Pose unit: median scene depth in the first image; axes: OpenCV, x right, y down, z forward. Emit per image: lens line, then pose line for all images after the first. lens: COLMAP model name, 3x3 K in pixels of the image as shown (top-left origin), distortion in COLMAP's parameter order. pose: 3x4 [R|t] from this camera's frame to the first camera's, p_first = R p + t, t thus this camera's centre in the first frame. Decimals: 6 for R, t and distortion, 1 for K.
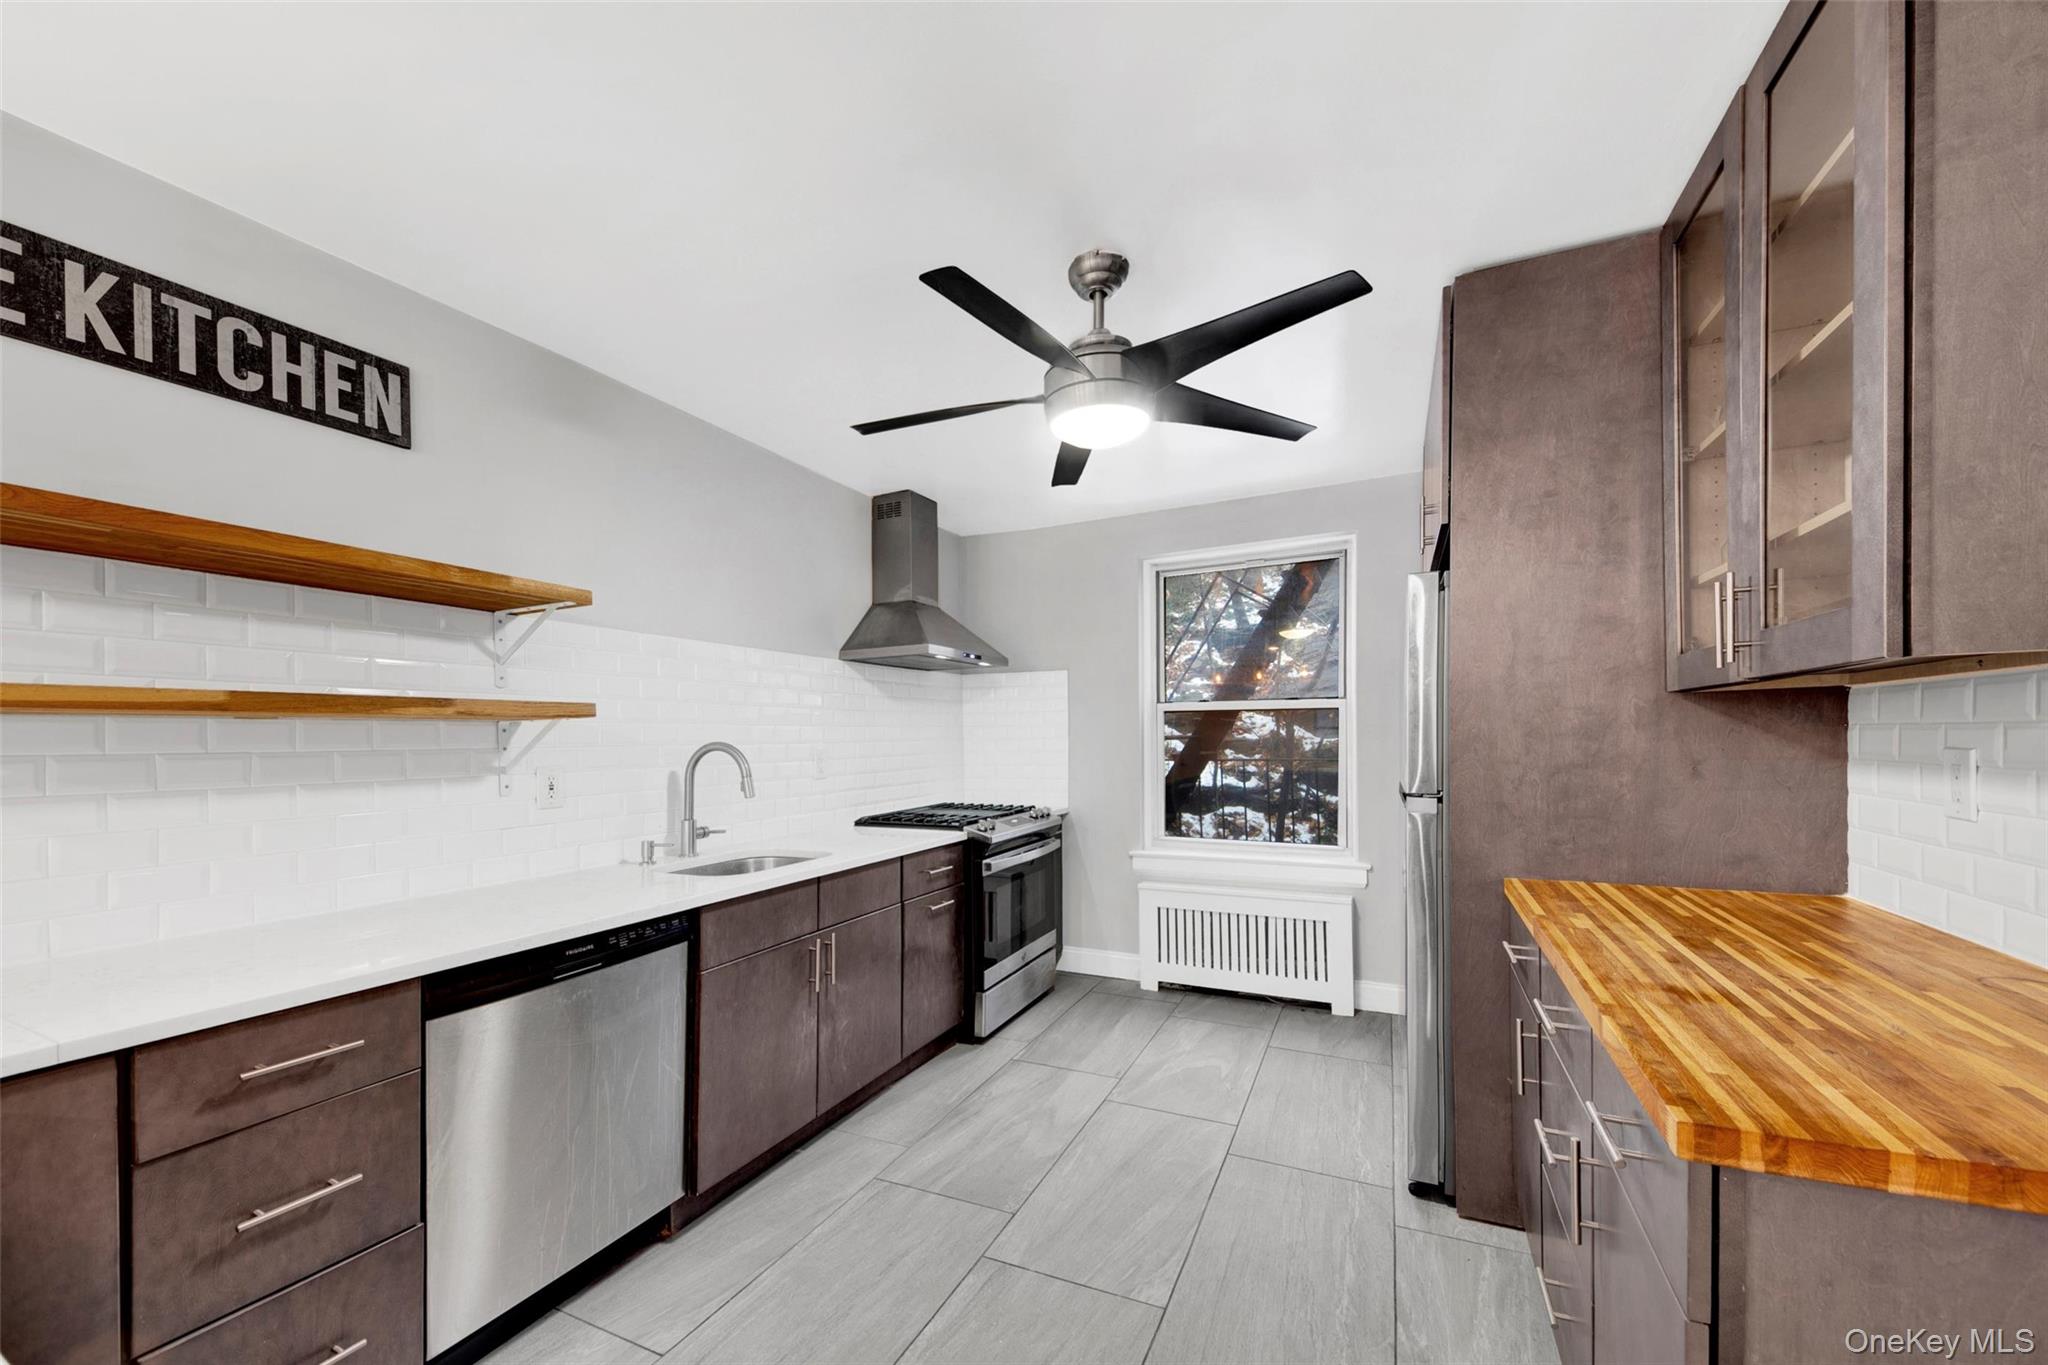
lens RADIAL K [[774.2, 0, 990.9], [0, 774.2, 761.7], [0, 0, 1]] dist [-0.008782, -0.003584]
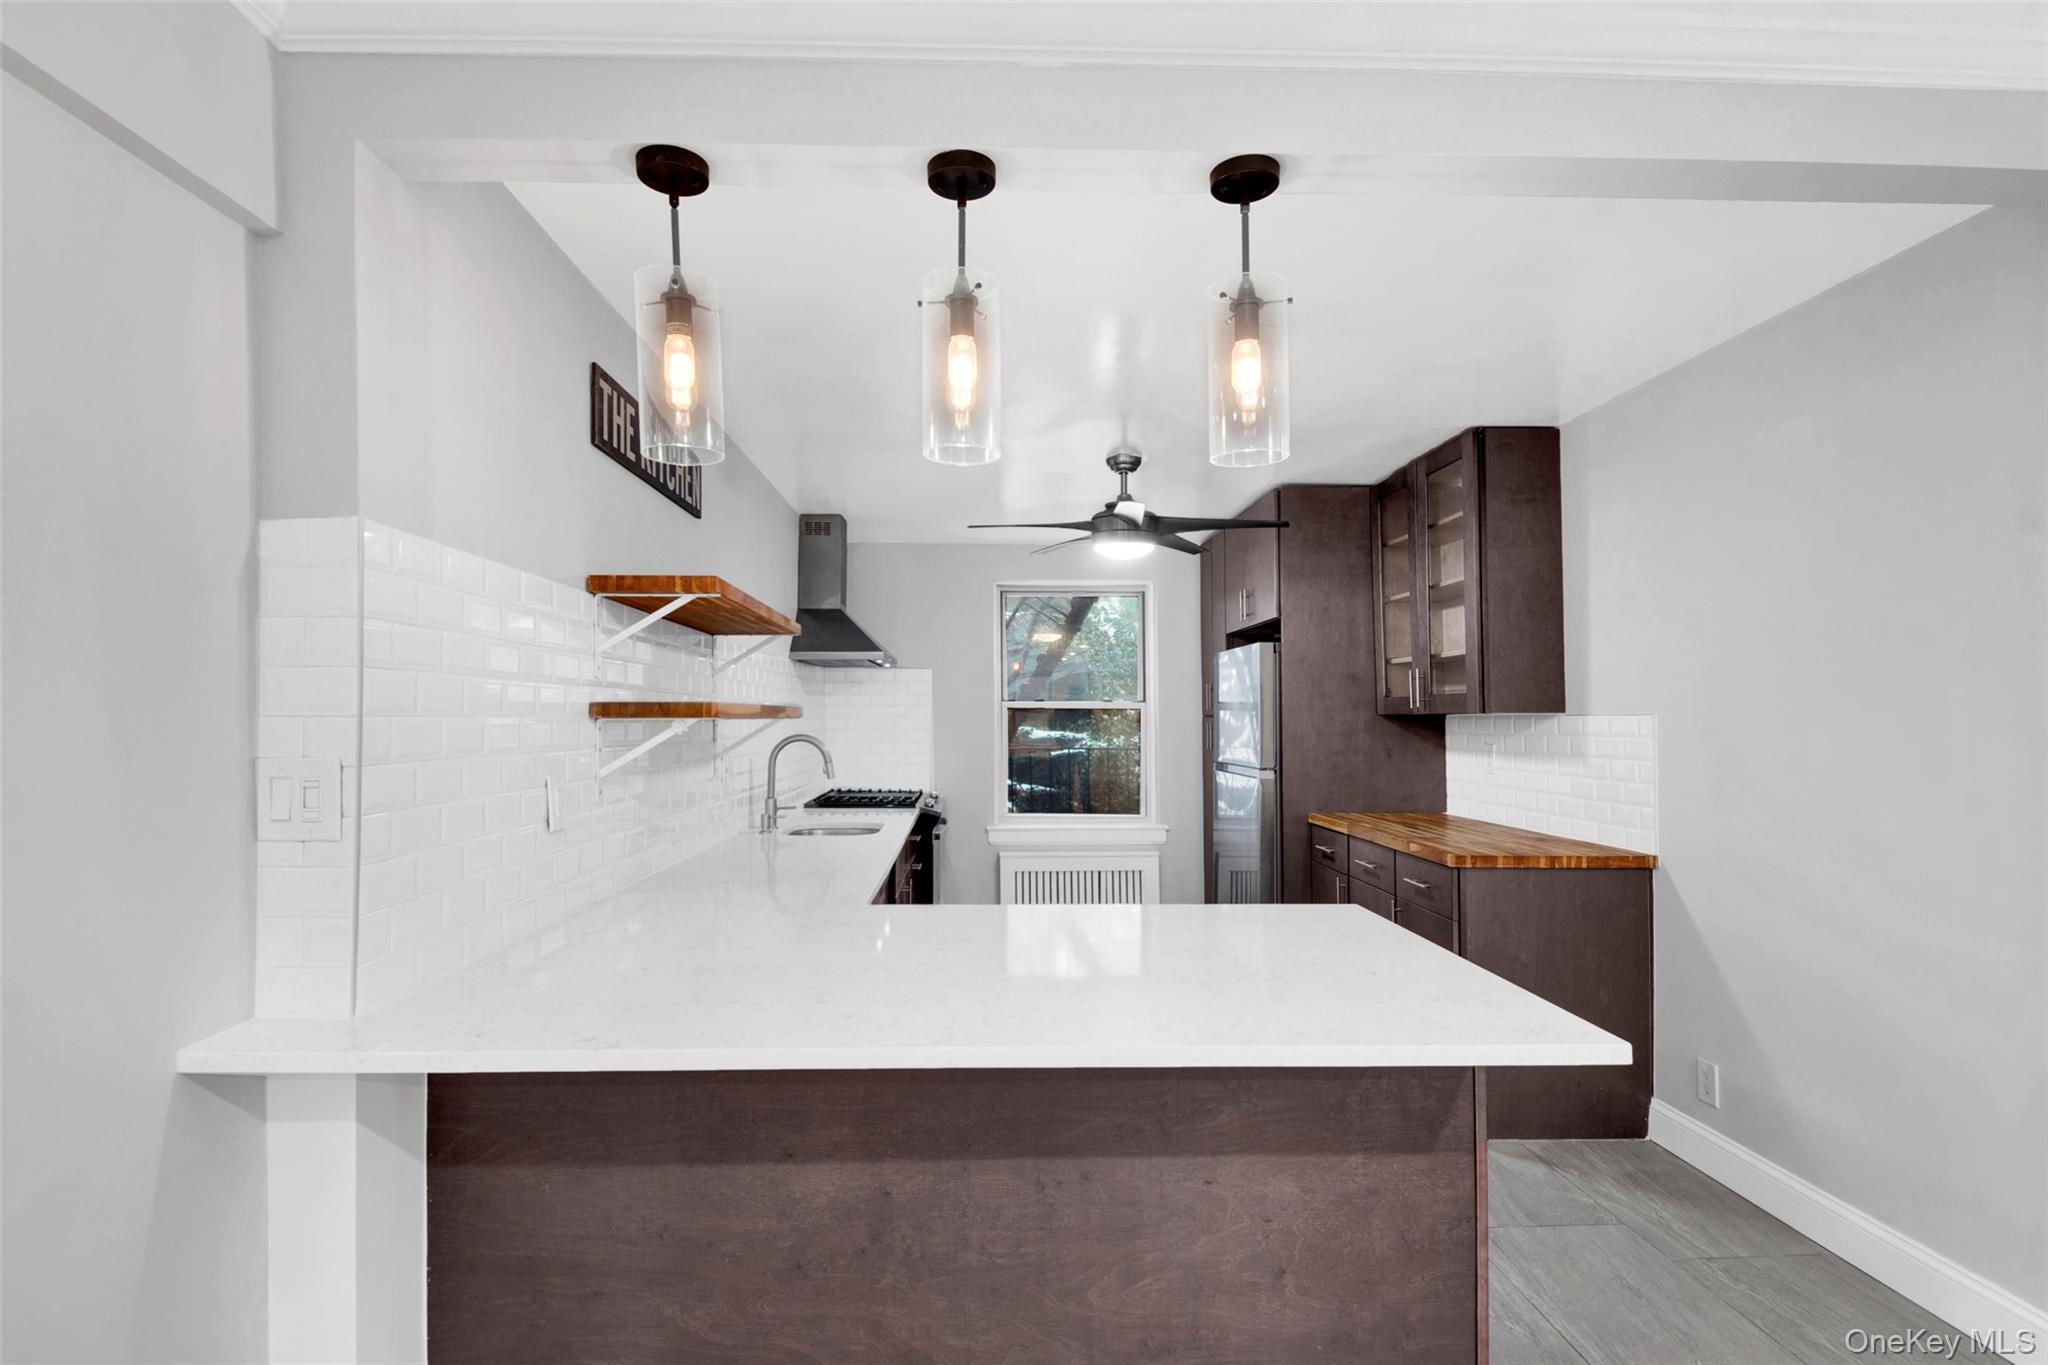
lens RADIAL K [[1011.9, 0, 963.8], [0, 1011.9, 667.8], [0, 0, 1]] dist [0.014334, 0.003442]
pose [[0.892706, 0.035841, 0.449212, -1.153166], [0.001706, 0.996556, -0.082901, 0.004033], [-0.450636, 0.074772, 0.889571, -0.791486]]
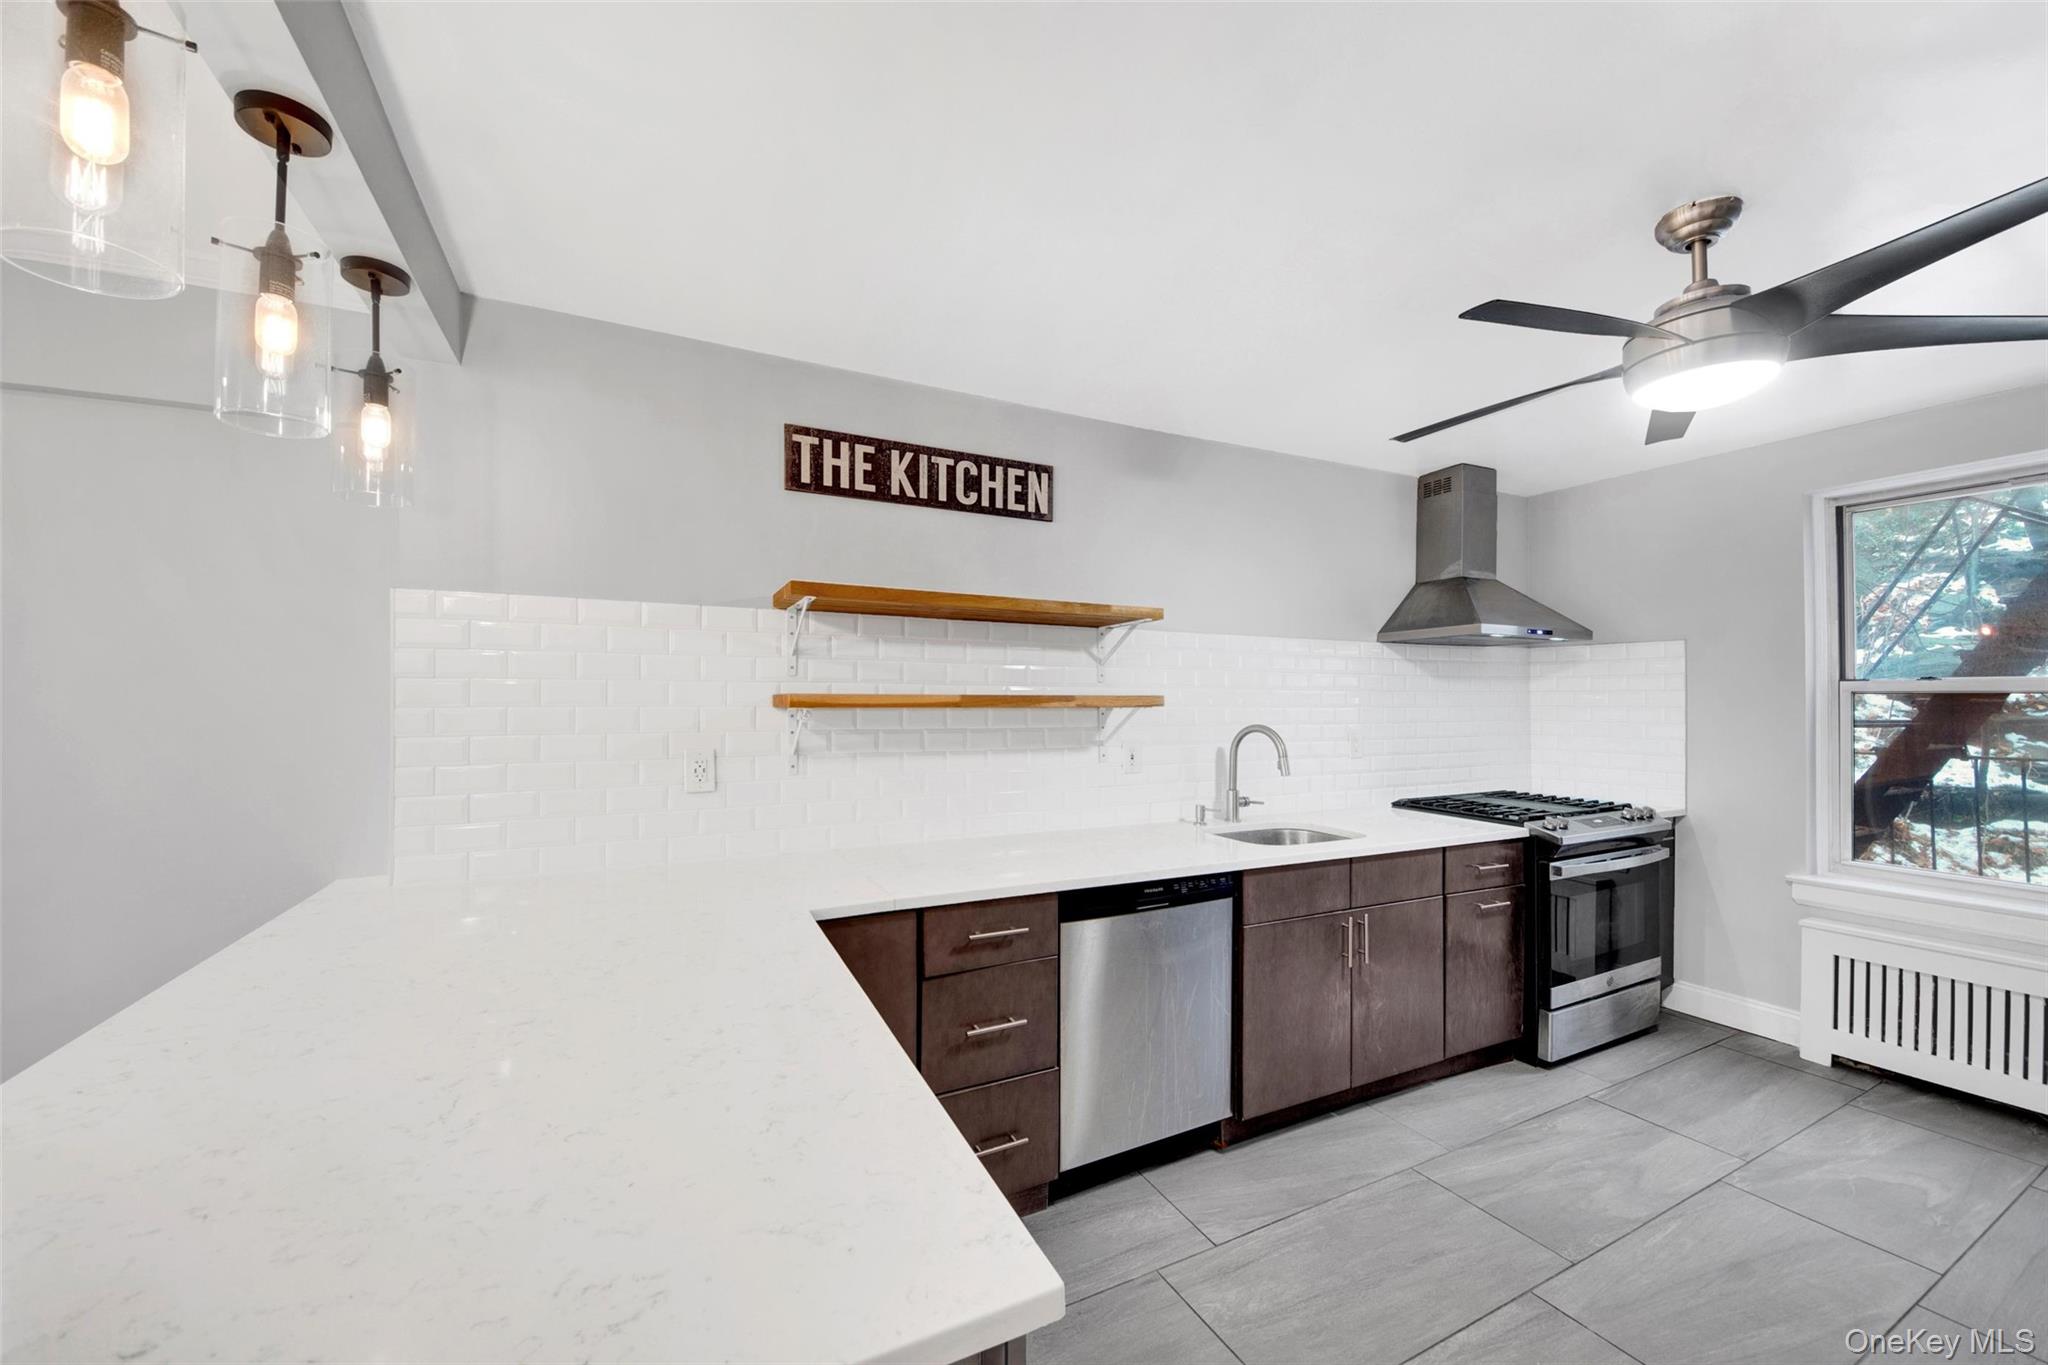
lens RADIAL K [[727.0, 0, 1000.4], [0, 727.0, 685.2], [0, 0, 1]] dist [-0.006915, -0.003103]
pose [[0.780101, 0.001893, -0.625651, 0.028914], [-0.032920, 0.998734, -0.038025, -0.041619], [0.624787, 0.050259, 0.779176, -0.116803]]
